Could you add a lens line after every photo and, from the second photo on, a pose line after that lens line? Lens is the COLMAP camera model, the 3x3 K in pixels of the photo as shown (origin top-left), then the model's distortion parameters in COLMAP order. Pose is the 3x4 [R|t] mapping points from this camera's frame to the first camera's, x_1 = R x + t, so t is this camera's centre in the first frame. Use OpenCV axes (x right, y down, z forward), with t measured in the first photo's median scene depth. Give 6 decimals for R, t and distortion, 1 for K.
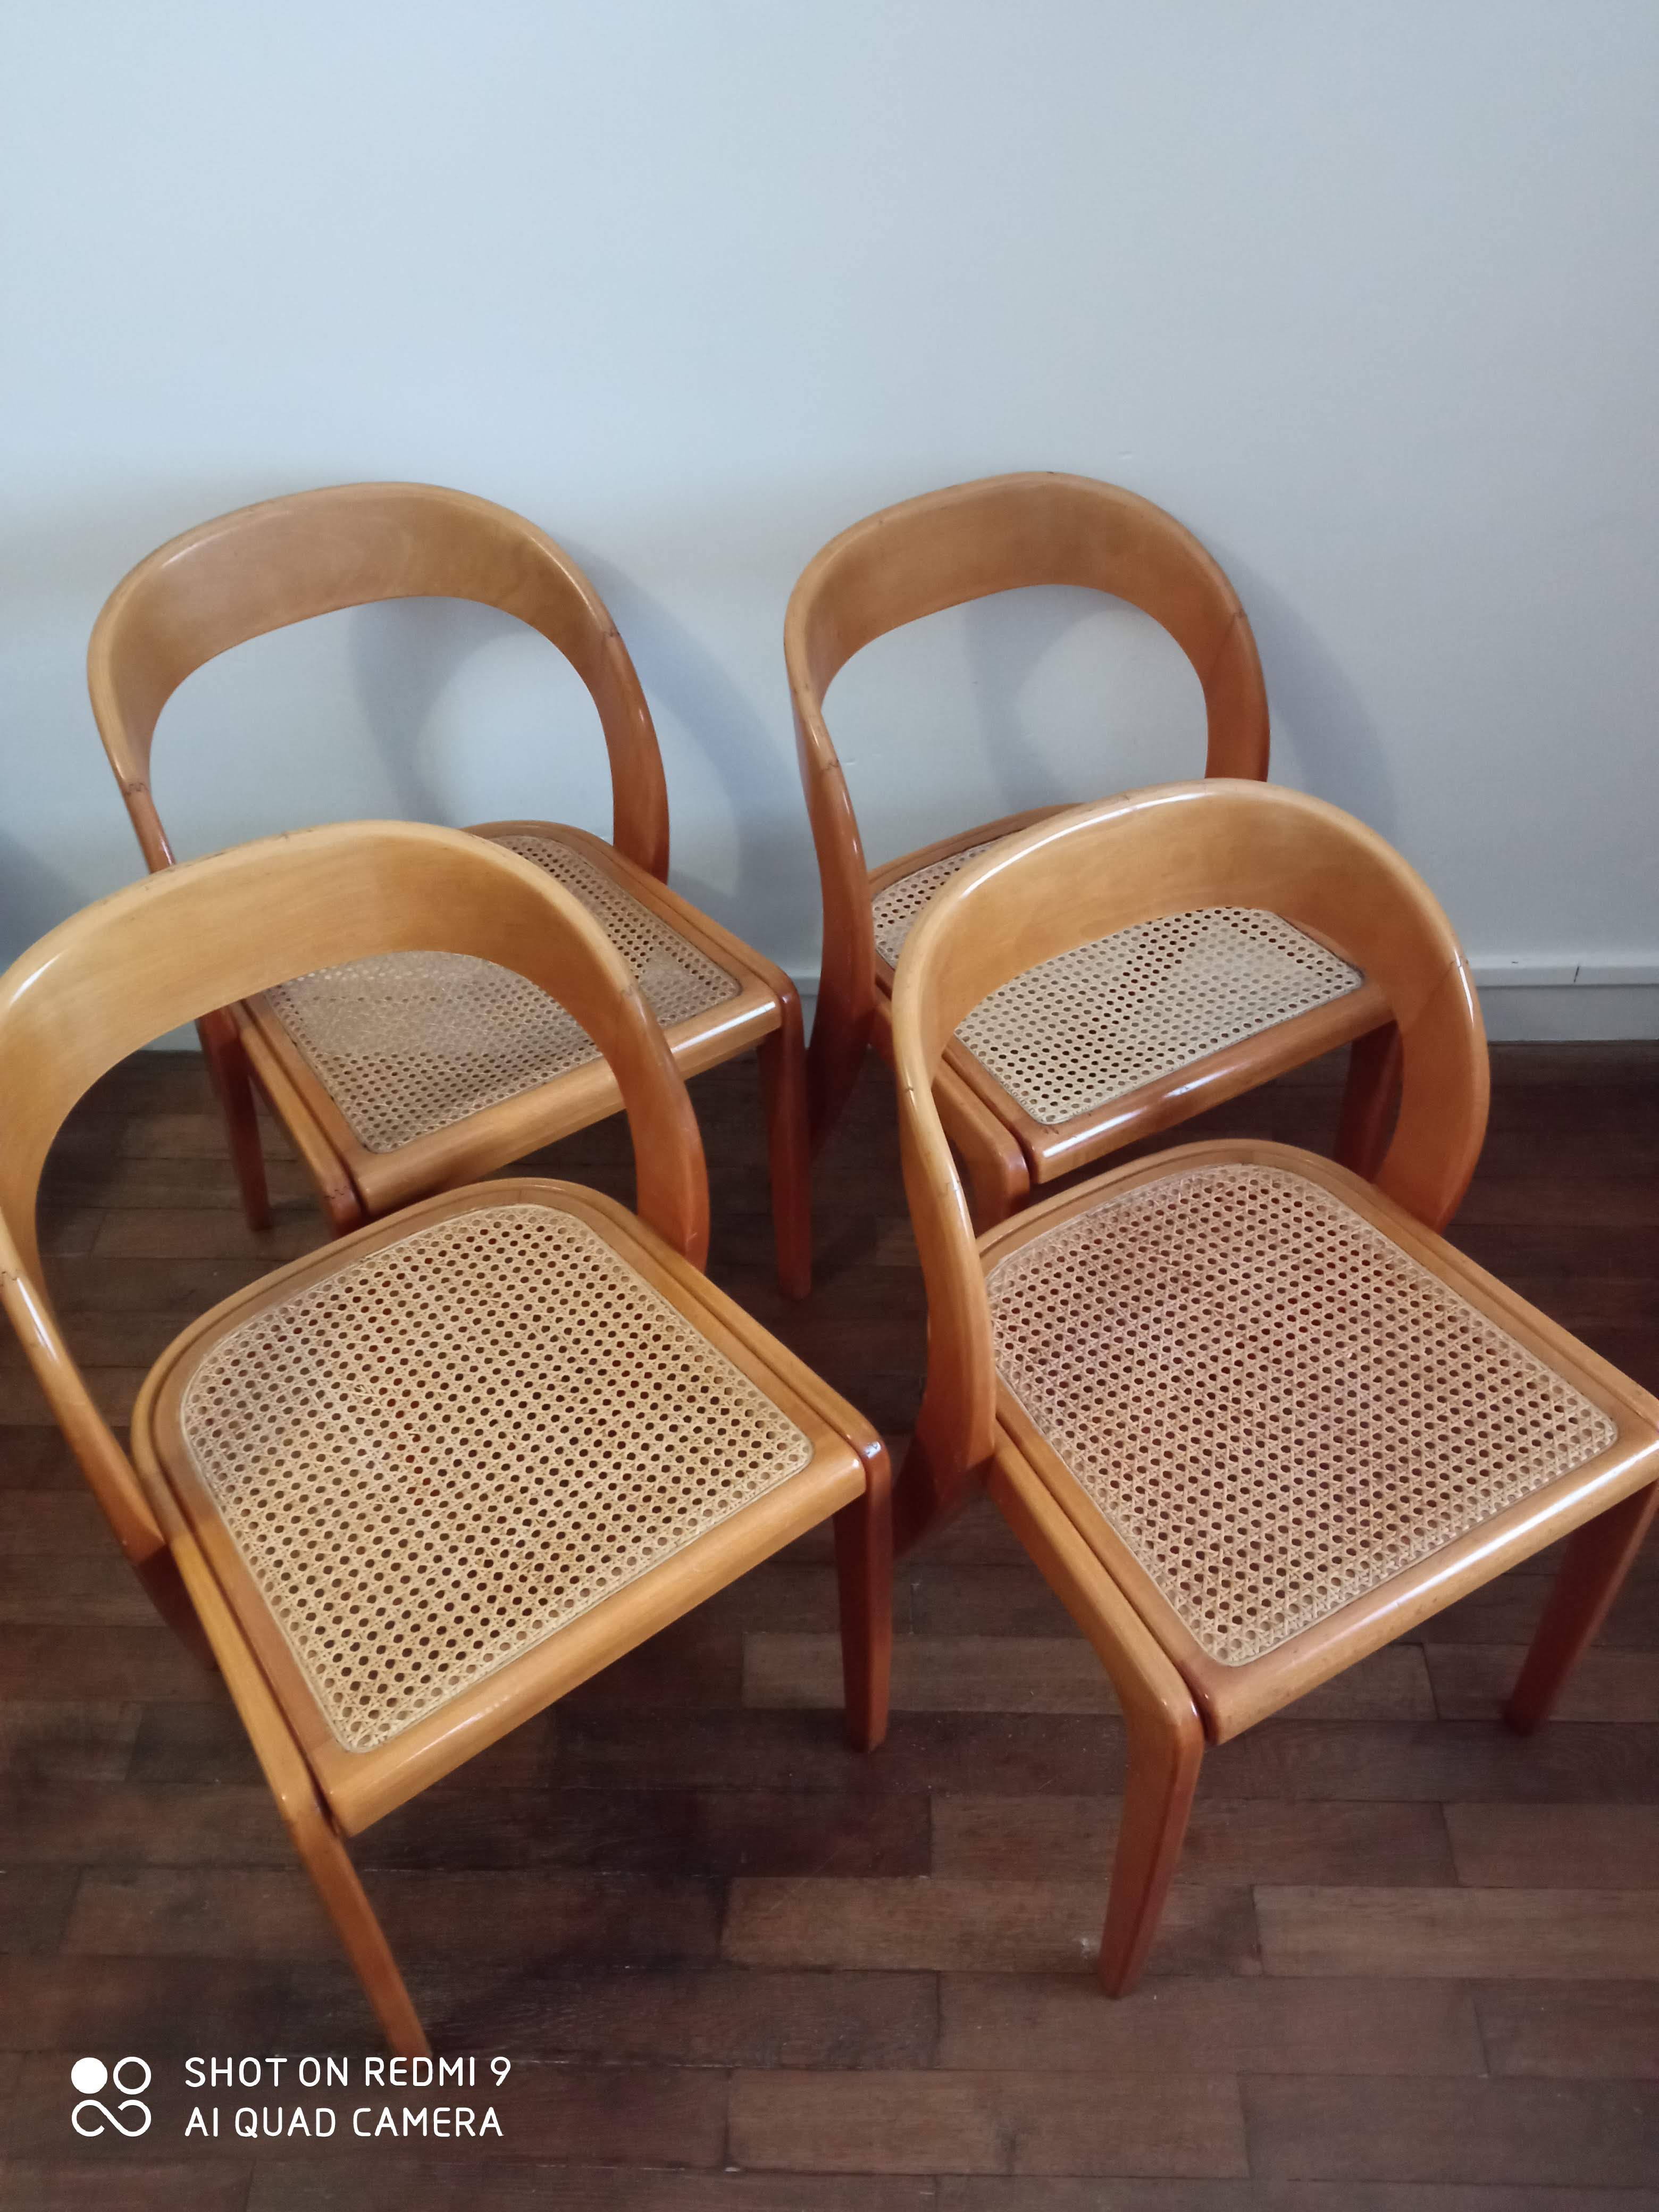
lens RADIAL K [[1804.1, 0, 835.2], [0, 1804.1, 1117.0], [0, 0, 1]] dist [0.076461, -0.128506]
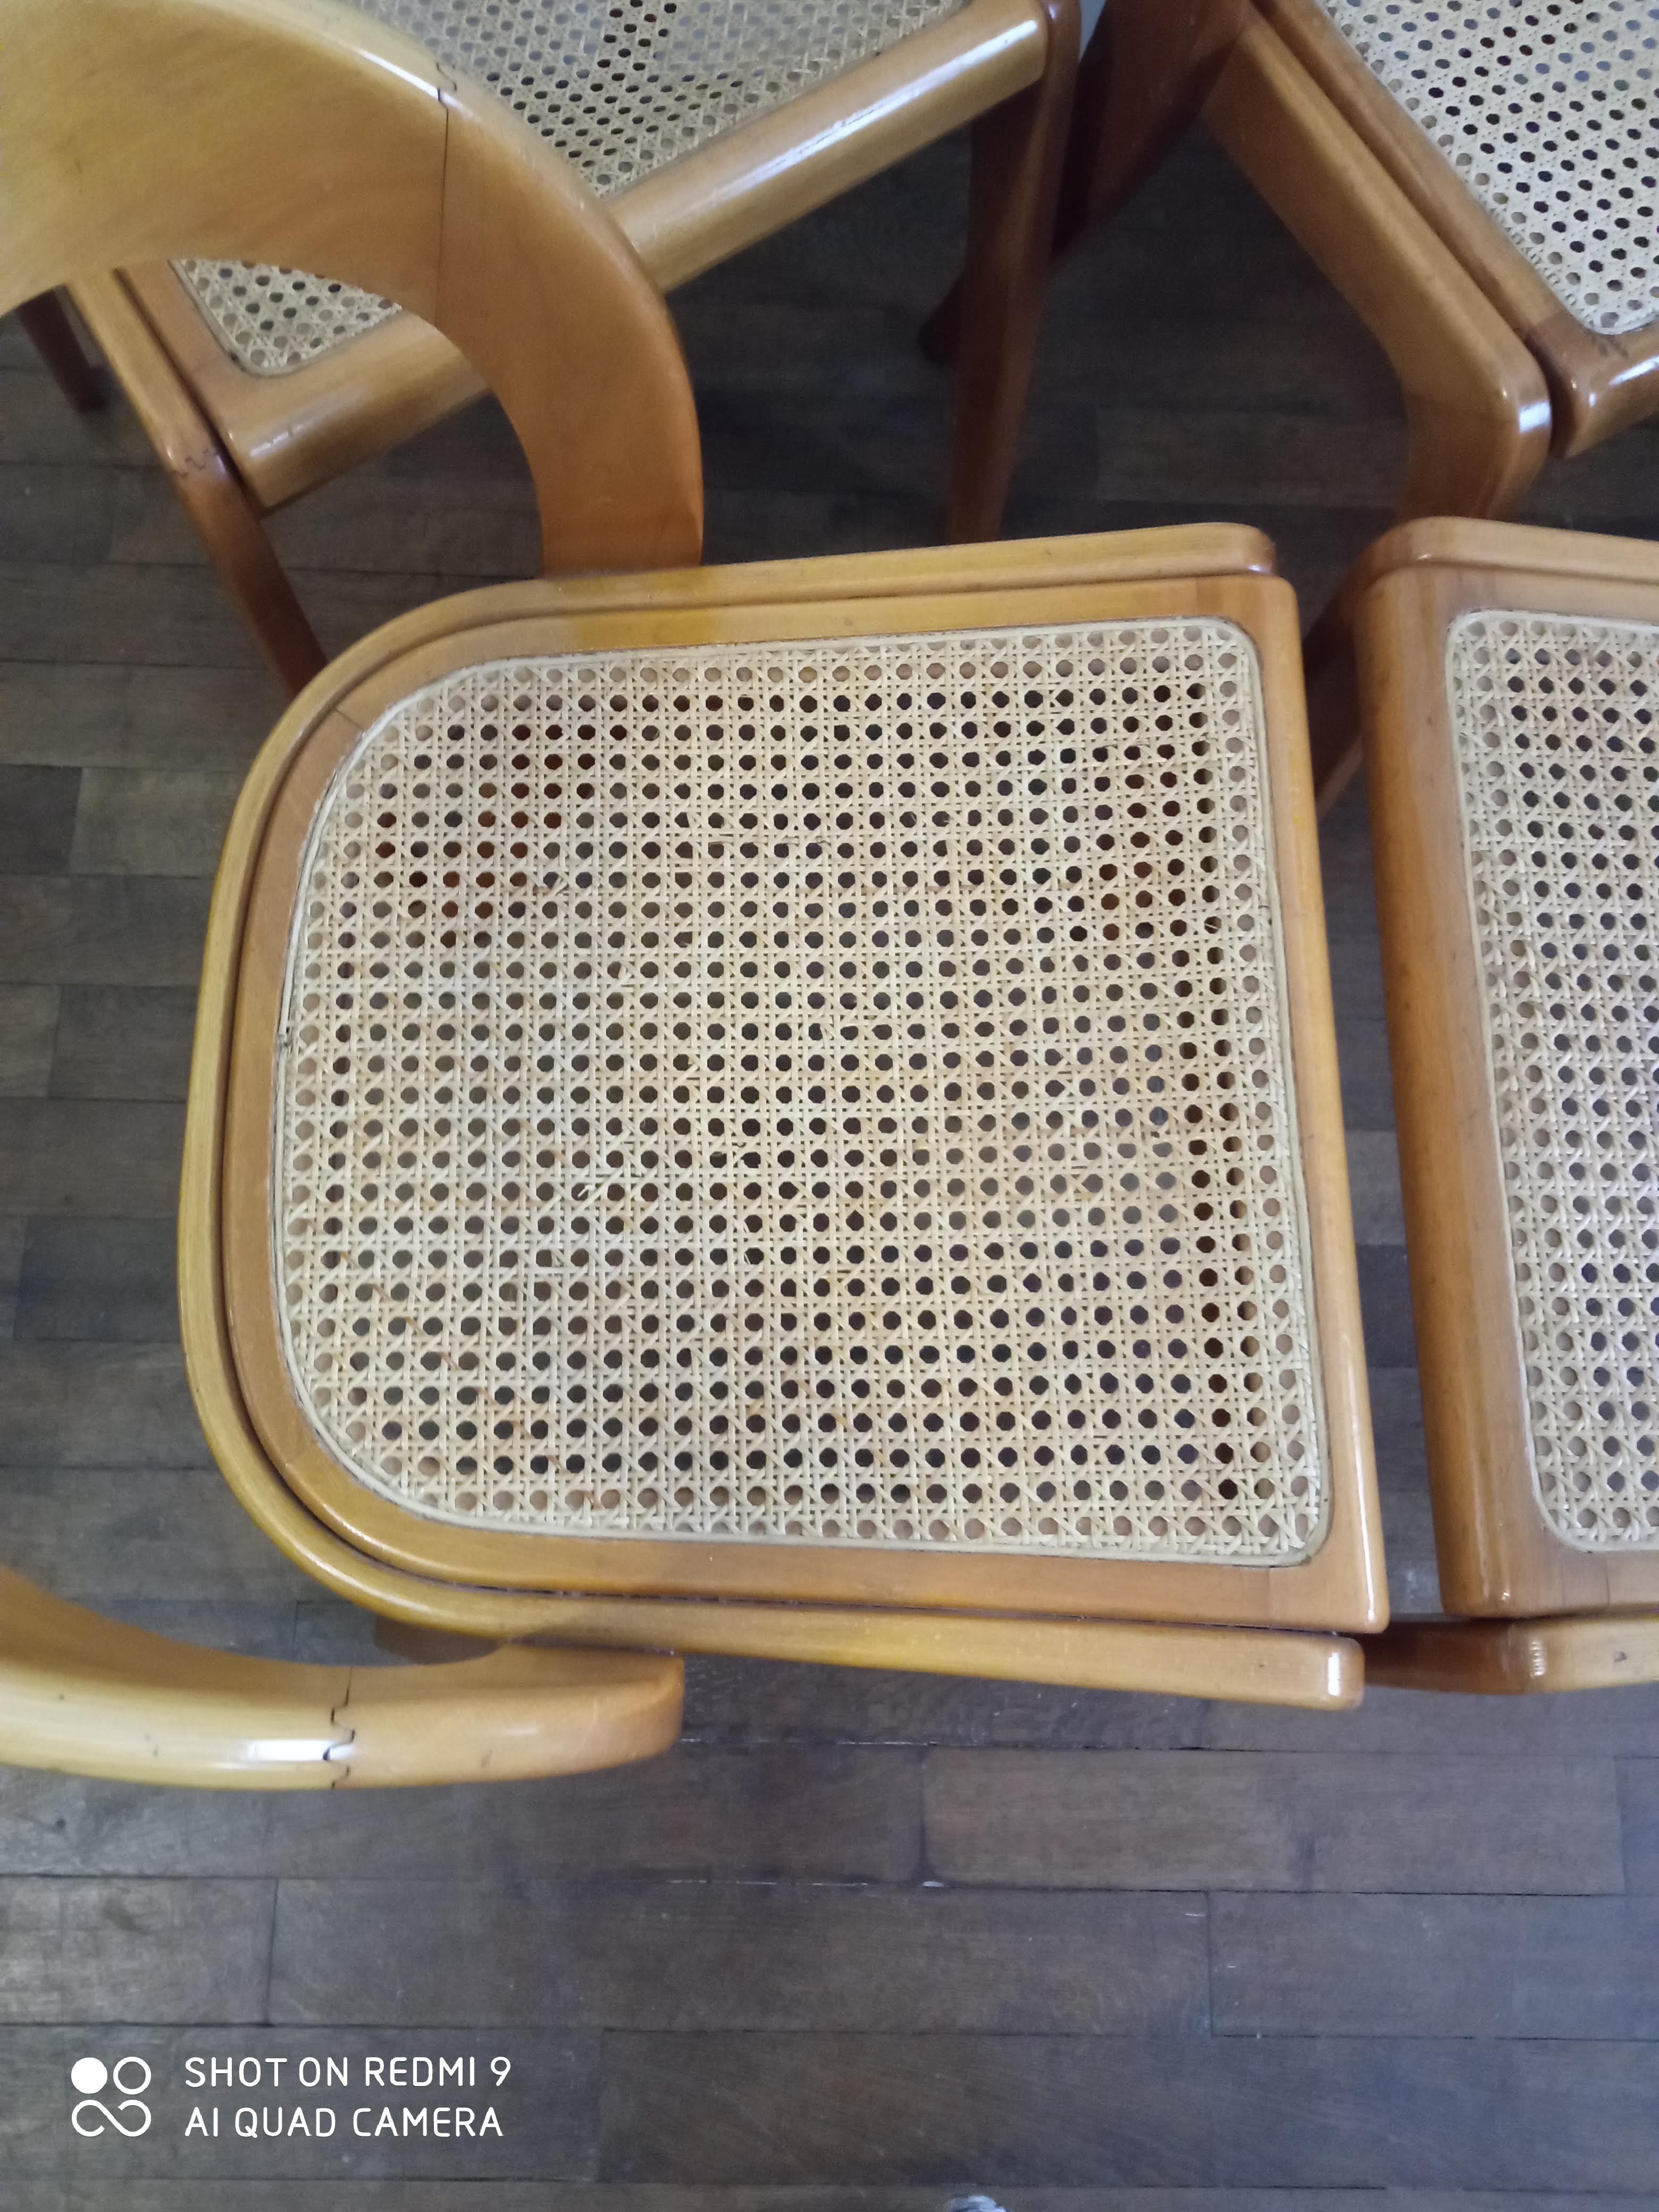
lens RADIAL K [[1804.1, 0, 846.9], [0, 1804.1, 1105.6], [0, 0, 1]] dist [0.076461, -0.128506]
pose [[0.999505, 0.010653, 0.029592, -0.110961], [-0.023713, 0.873343, 0.486528, -0.052807], [-0.020661, -0.486989, 0.873164, 0.487188]]
